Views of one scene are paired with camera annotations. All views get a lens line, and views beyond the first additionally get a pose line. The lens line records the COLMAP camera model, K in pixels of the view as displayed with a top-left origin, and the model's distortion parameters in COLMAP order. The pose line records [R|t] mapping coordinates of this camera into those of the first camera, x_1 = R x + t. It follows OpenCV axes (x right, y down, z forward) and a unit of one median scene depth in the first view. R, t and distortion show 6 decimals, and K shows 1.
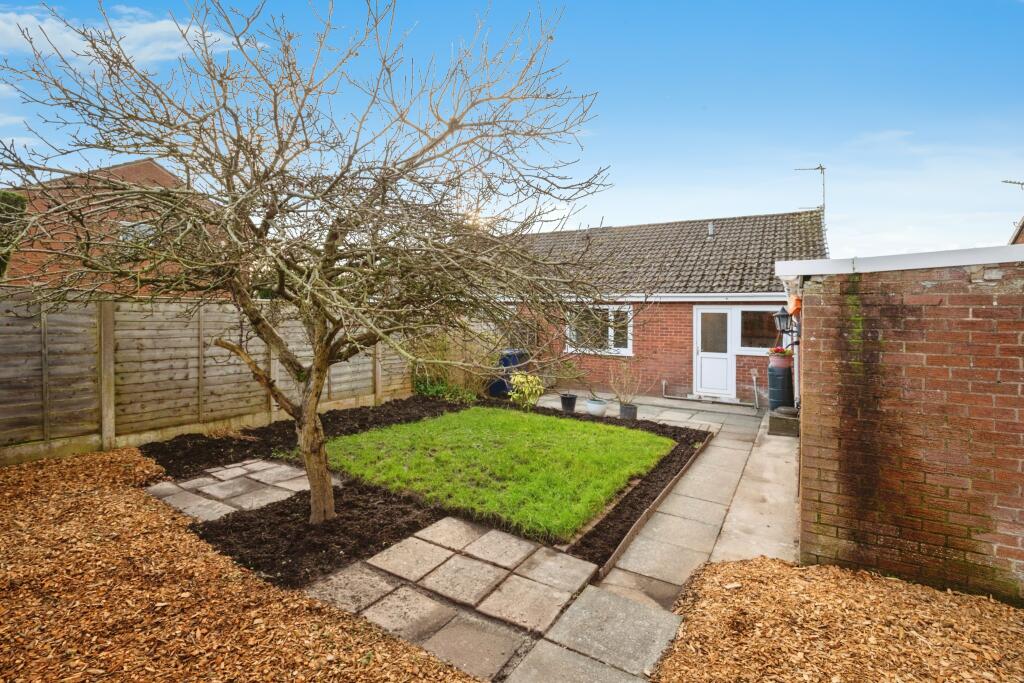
lens RADIAL K [[472.7, 0, 509.3], [0, 472.7, 326.8], [0, 0, 1]] dist [-0.029288, 0.003239]
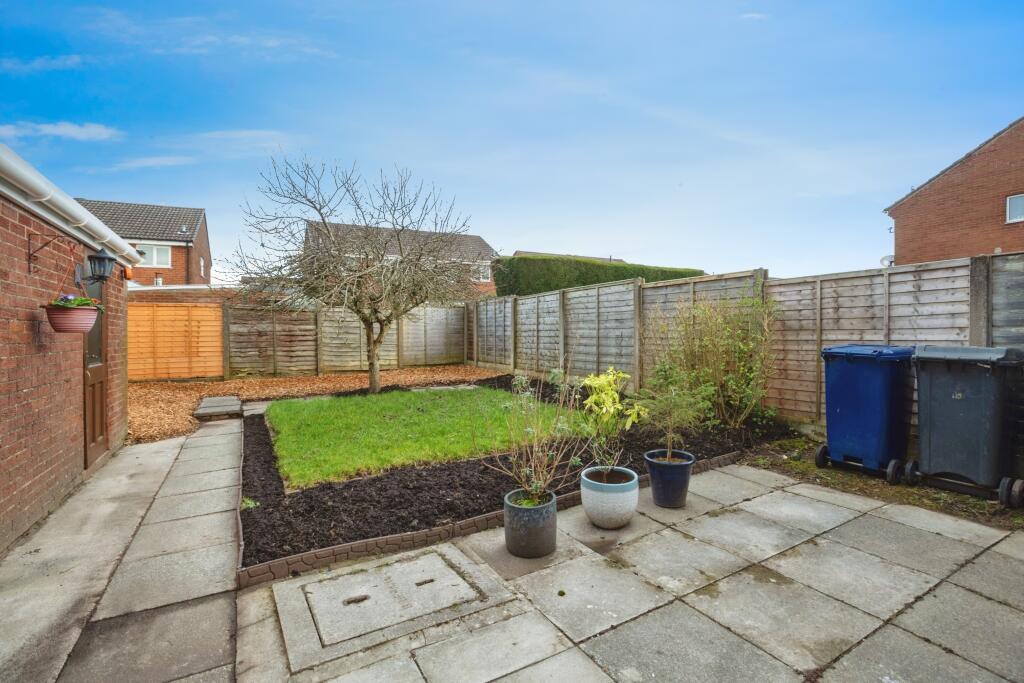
lens RADIAL K [[472.7, 0, 513.4], [0, 472.7, 336.0], [0, 0, 1]] dist [-0.029288, 0.003239]
pose [[-0.475845, 0.001759, -0.879528, 1.515388], [-0.008098, 0.999947, 0.006382, 0.140020], [0.879492, 0.010159, -0.475805, 3.193000]]
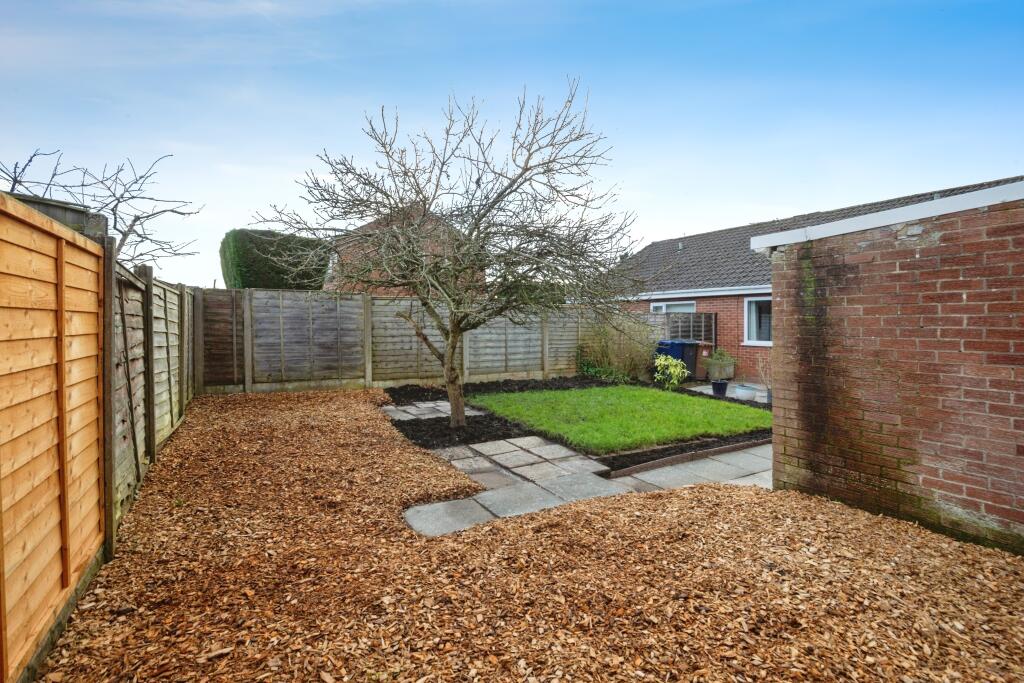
lens RADIAL K [[472.7, 0, 509.6], [0, 472.7, 335.7], [0, 0, 1]] dist [-0.029288, 0.003239]
pose [[0.875865, -0.001744, -0.482553, 0.644715], [0.003549, 0.999990, 0.002826, 0.117364], [0.482543, -0.004188, 0.875862, -0.393096]]
